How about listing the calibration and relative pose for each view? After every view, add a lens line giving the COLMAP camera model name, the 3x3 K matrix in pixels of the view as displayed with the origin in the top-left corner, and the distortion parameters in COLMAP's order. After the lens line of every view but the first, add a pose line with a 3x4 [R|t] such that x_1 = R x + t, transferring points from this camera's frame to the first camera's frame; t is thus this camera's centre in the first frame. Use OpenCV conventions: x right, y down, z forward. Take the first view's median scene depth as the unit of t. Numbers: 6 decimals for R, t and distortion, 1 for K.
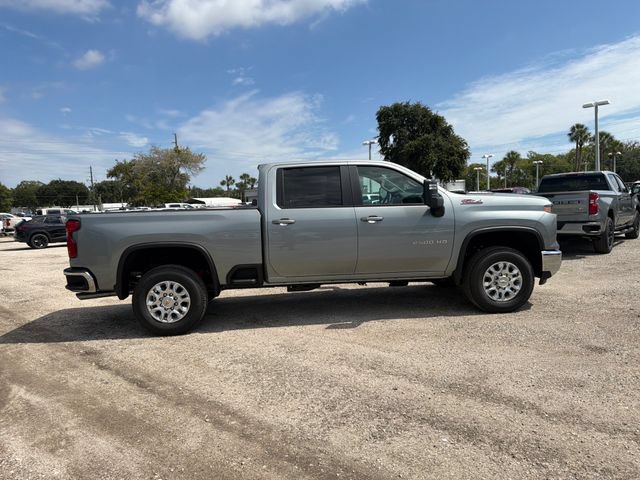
lens RADIAL K [[454.6, 0, 319.1], [0, 454.6, 243.0], [0, 0, 1]] dist [0.035050, -0.043558]
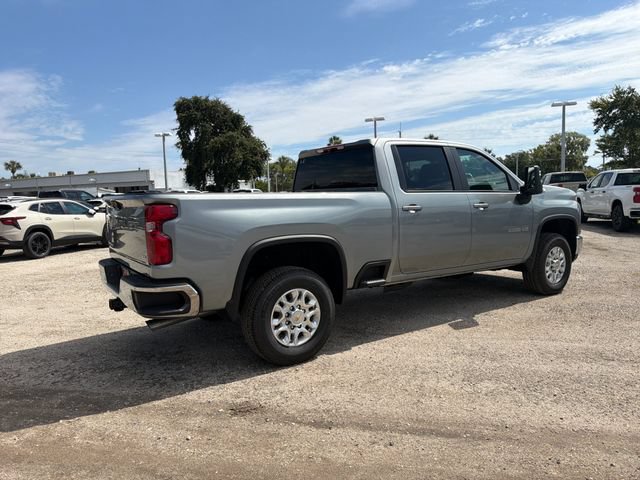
lens RADIAL K [[454.6, 0, 320.3], [0, 454.6, 236.7], [0, 0, 1]] dist [0.035050, -0.043558]
pose [[0.870037, -0.023554, 0.492424, -0.643991], [0.029918, 0.999540, -0.005050, 0.006166], [-0.492078, 0.019126, 0.870341, 0.350323]]
